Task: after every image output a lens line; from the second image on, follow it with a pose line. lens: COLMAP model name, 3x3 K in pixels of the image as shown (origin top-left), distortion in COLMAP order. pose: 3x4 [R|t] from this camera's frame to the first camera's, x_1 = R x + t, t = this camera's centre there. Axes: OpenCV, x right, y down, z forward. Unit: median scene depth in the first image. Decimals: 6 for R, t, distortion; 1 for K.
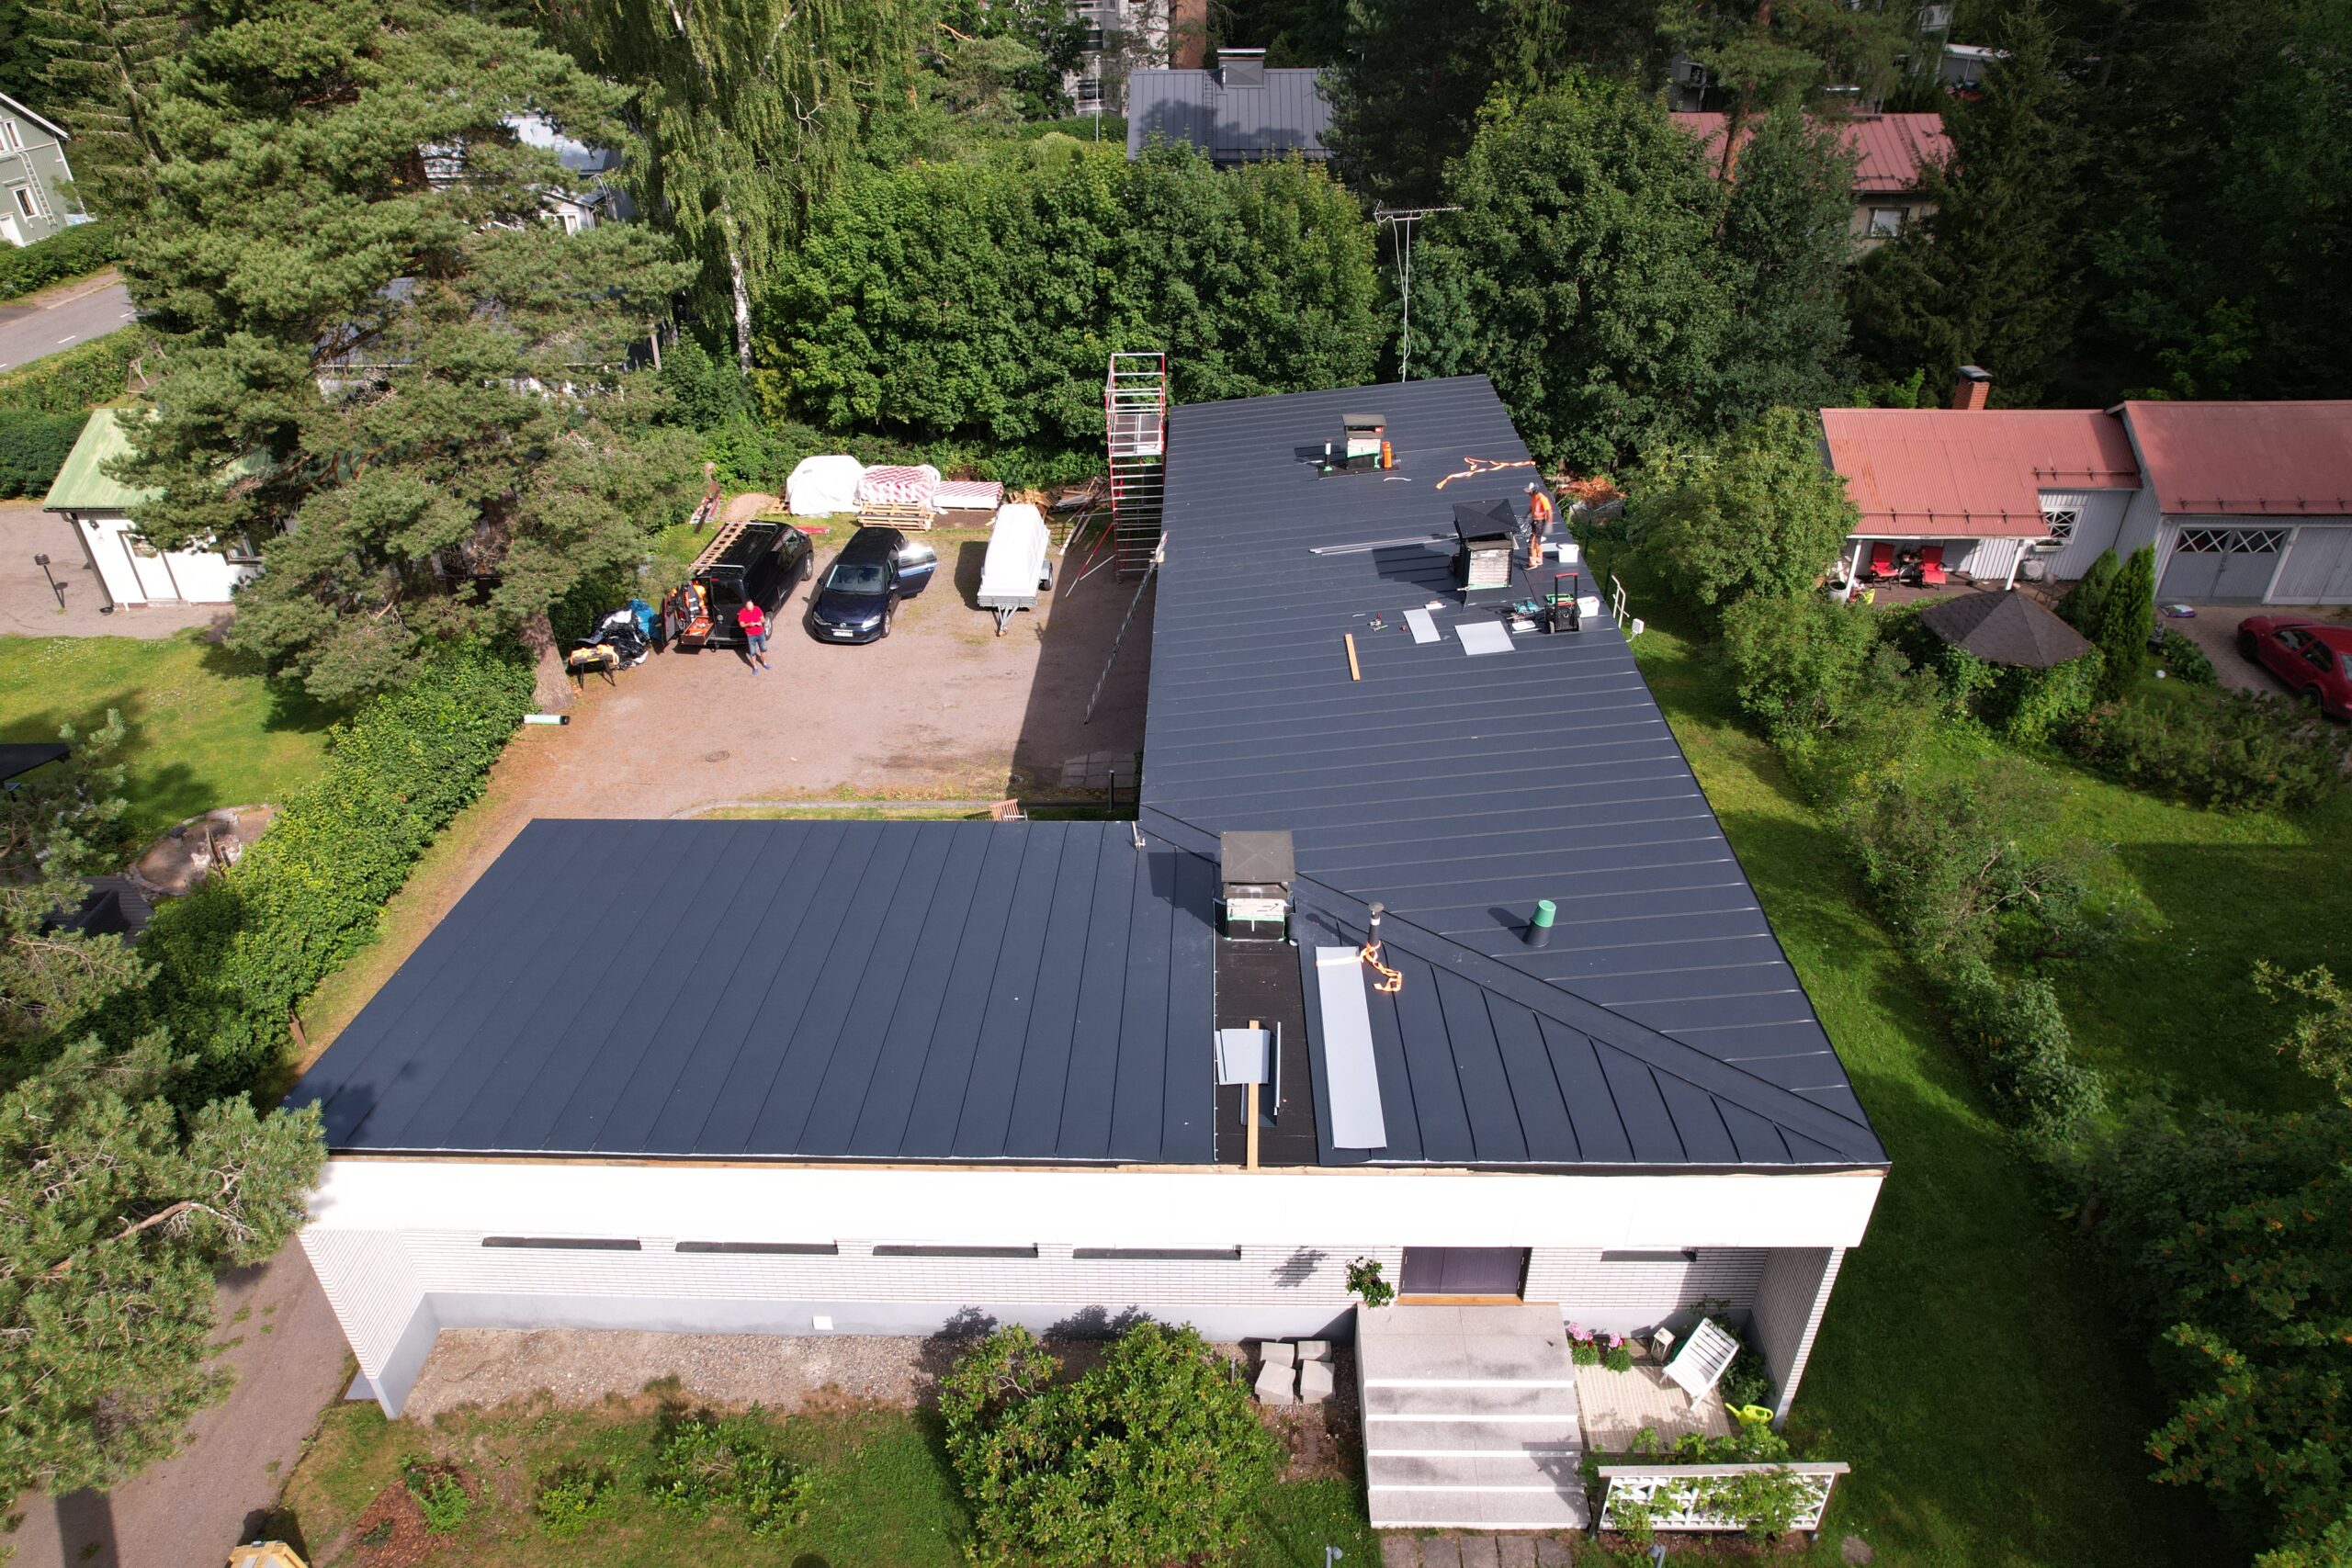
lens RADIAL K [[1484.9, 0, 1183.9], [0, 1484.9, 799.4], [0, 0, 1]] dist [-0.030858, 0.020503]
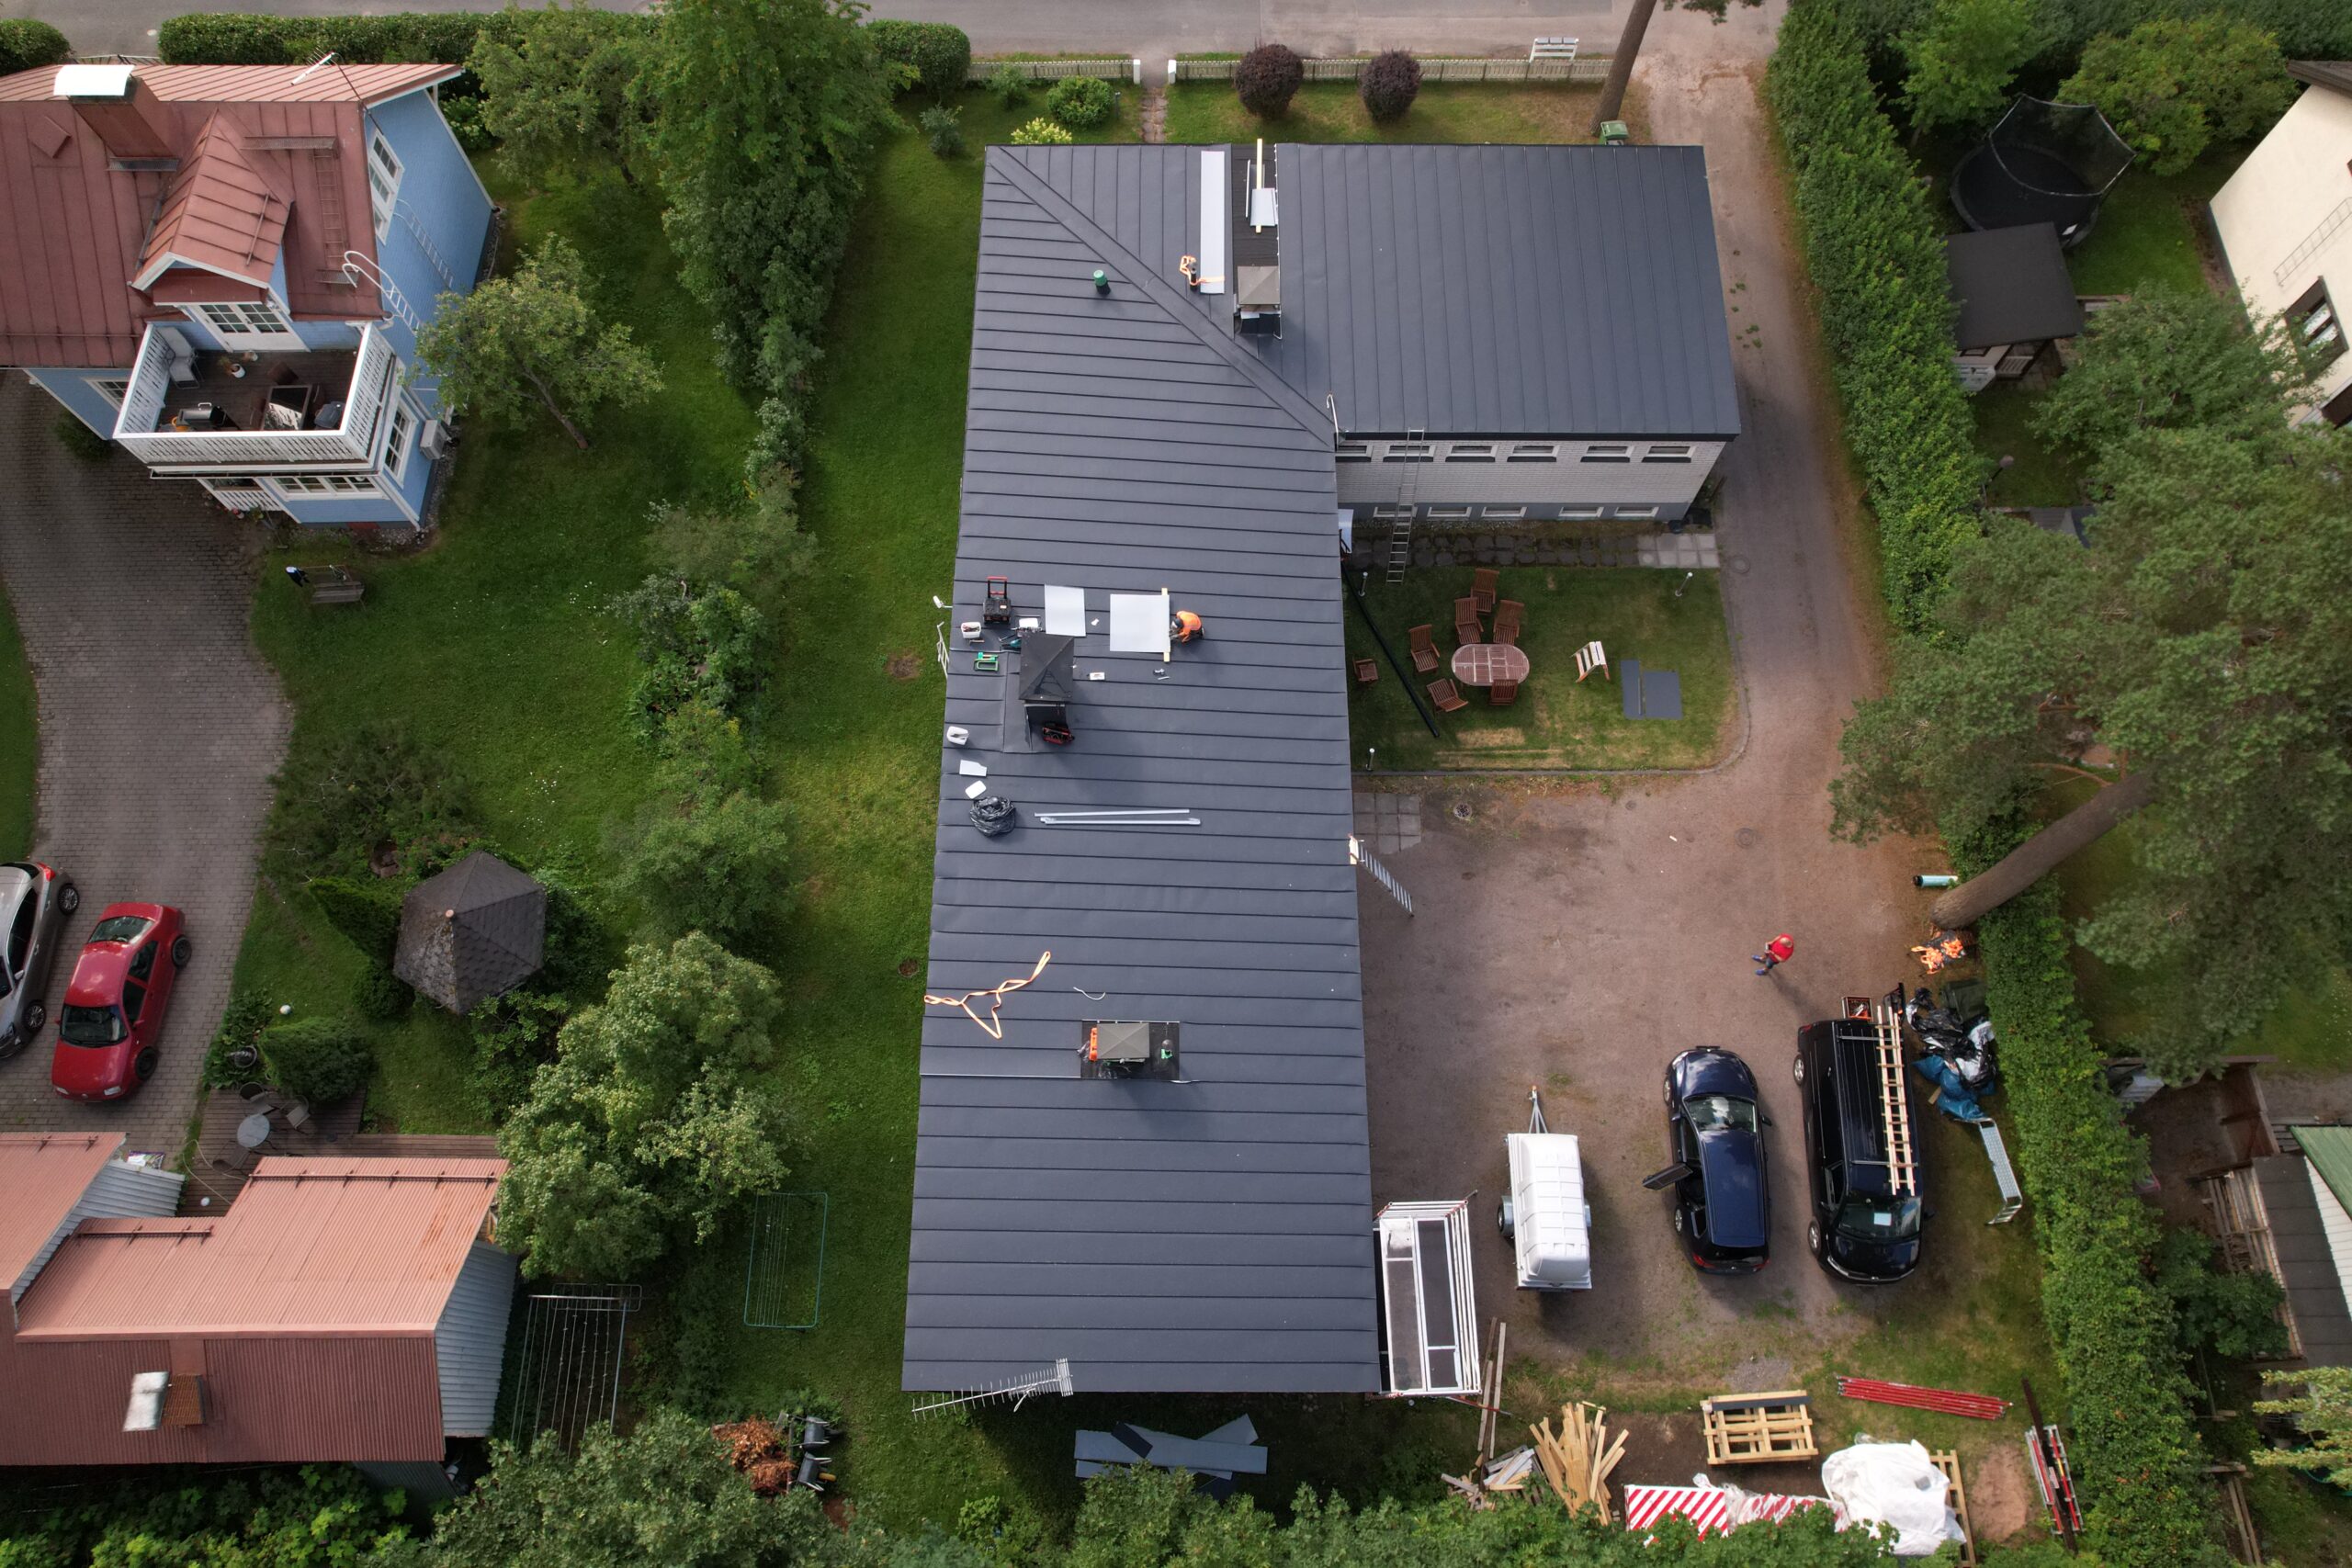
lens RADIAL K [[1484.9, 0, 1188.8], [0, 1484.9, 781.8], [0, 0, 1]] dist [-0.030858, 0.020503]
pose [[-0.999783, 0.019904, 0.006172, 0.078403], [0.002553, -0.176958, 0.984215, -1.058135], [0.020682, 0.984017, 0.176869, 0.749915]]
